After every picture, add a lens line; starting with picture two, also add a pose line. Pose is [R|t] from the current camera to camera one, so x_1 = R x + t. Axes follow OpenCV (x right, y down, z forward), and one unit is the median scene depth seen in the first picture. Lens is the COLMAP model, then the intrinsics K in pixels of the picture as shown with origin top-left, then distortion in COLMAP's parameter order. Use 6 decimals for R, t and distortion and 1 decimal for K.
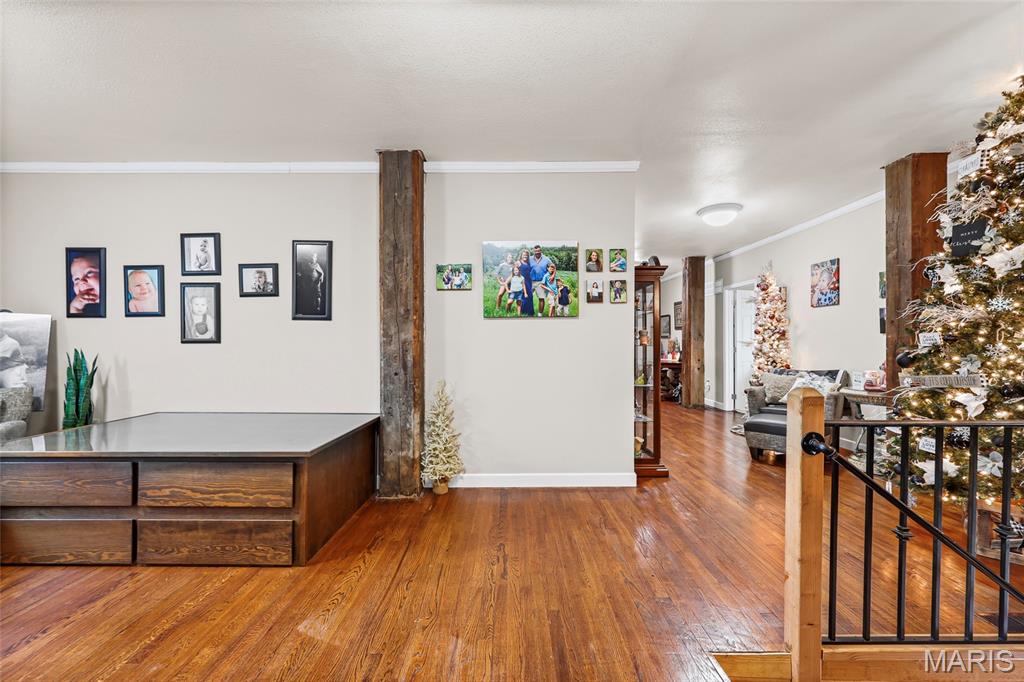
lens RADIAL K [[420.9, 0, 513.1], [0, 420.9, 341.1], [0, 0, 1]] dist [0.001125, 0.000026]
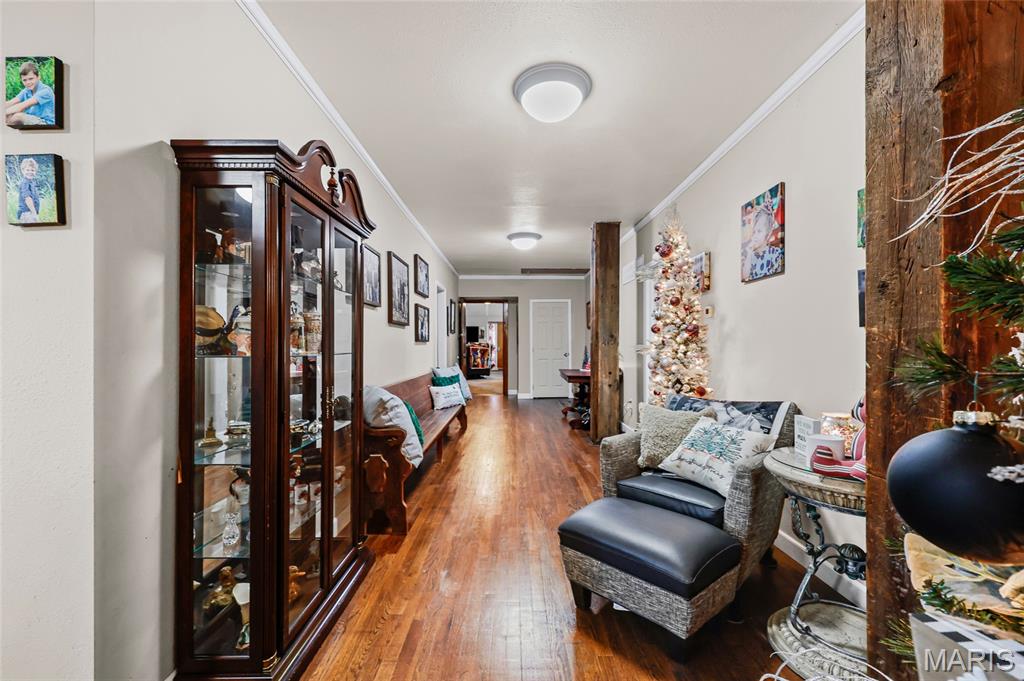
lens RADIAL K [[420.9, 0, 515.9], [0, 420.9, 348.1], [0, 0, 1]] dist [0.001125, 0.000026]
pose [[0.999994, -0.001665, 0.003081, 0.602277], [0.001651, 0.999988, 0.004669, 0.001831], [-0.003089, -0.004664, 0.999984, 0.660633]]
